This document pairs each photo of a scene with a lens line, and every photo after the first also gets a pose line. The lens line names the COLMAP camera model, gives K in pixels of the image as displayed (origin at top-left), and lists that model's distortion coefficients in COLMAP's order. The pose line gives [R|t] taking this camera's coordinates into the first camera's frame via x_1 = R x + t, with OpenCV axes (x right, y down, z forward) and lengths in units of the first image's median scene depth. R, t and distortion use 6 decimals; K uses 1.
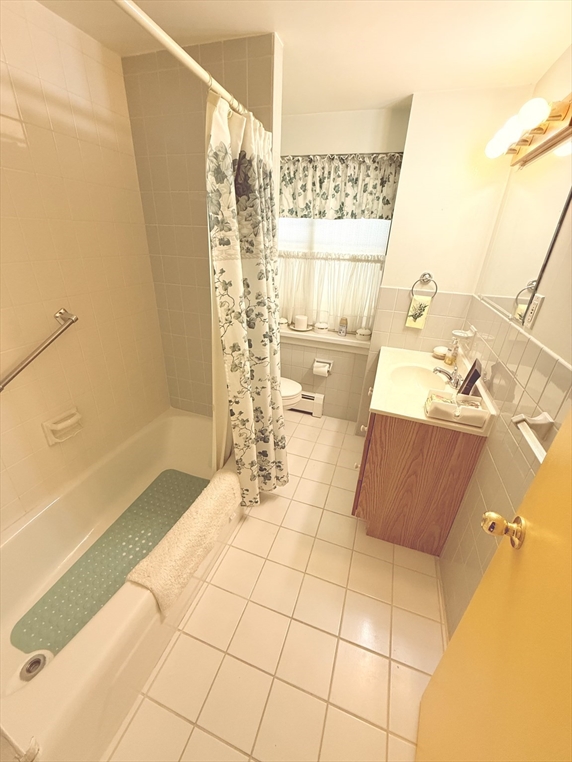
lens RADIAL K [[305.1, 0, 286.0], [0, 305.1, 378.0], [0, 0, 1]] dist [-0.000265, 0.000001]
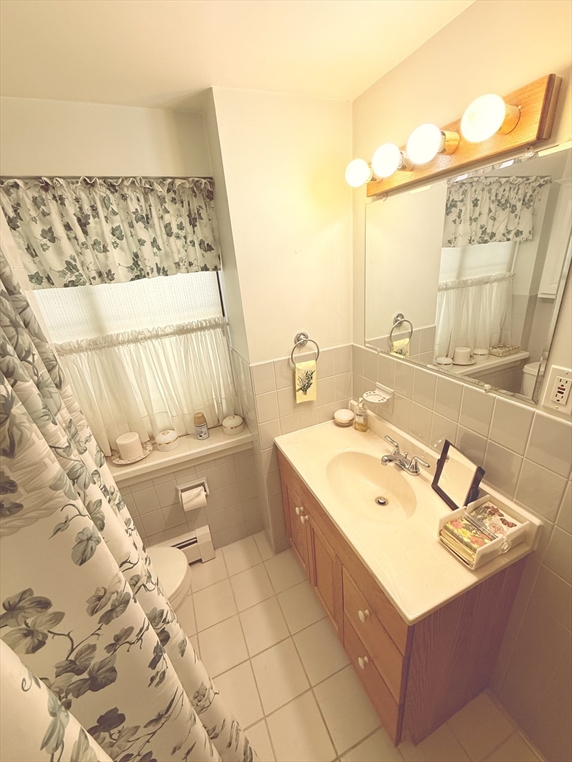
lens RADIAL K [[305.1, 0, 288.0], [0, 305.1, 377.8], [0, 0, 1]] dist [-0.000265, 0.000001]
pose [[0.734245, -0.343659, 0.585477, -0.034672], [0.387058, 0.920422, 0.054856, -0.273995], [-0.557738, 0.186336, 0.808831, 0.400123]]
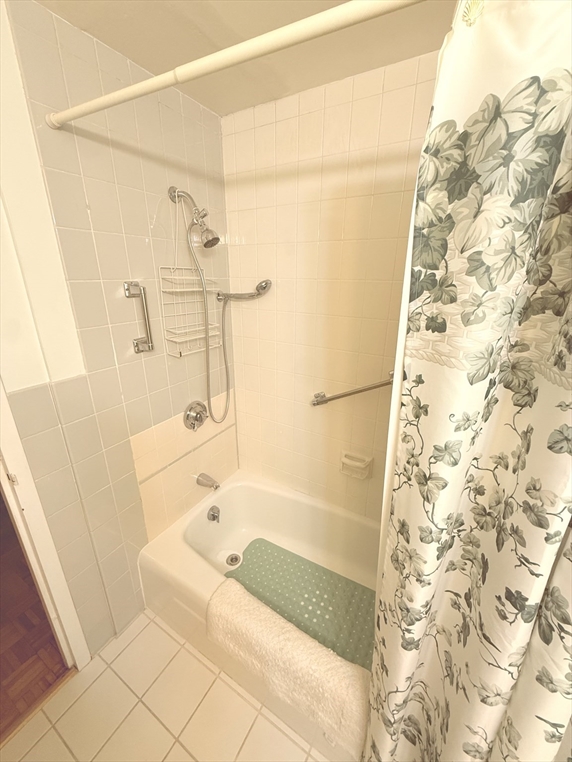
lens RADIAL K [[305.1, 0, 288.5], [0, 305.1, 378.3], [0, 0, 1]] dist [-0.000265, 0.000001]
pose [[-0.190755, 0.285457, -0.939216, 0.156809], [-0.437309, 0.831885, 0.341654, -0.240614], [0.878848, 0.475900, -0.033853, 0.472644]]
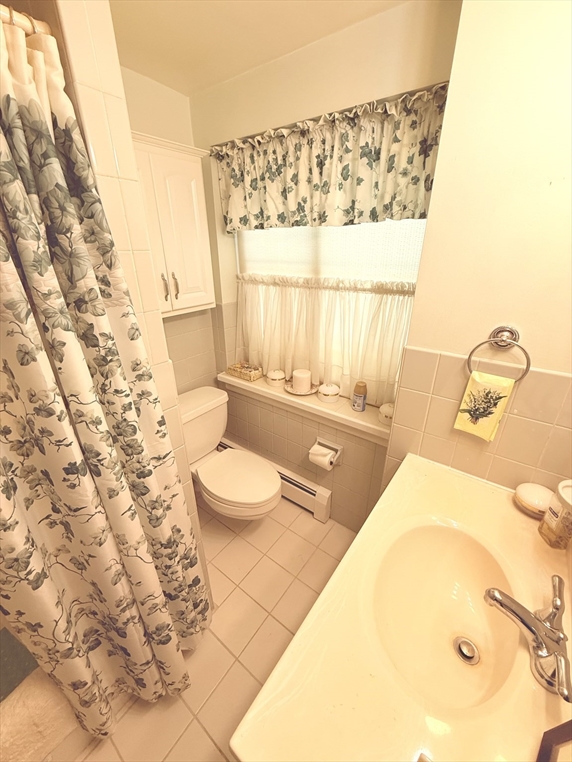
lens RADIAL K [[305.1, 0, 283.8], [0, 305.1, 378.5], [0, 0, 1]] dist [-0.000265, 0.000001]
pose [[0.949412, 0.082929, -0.302886, 0.271392], [-0.093661, 0.995382, -0.021053, -0.212162], [0.299742, 0.048356, 0.952794, 0.440238]]
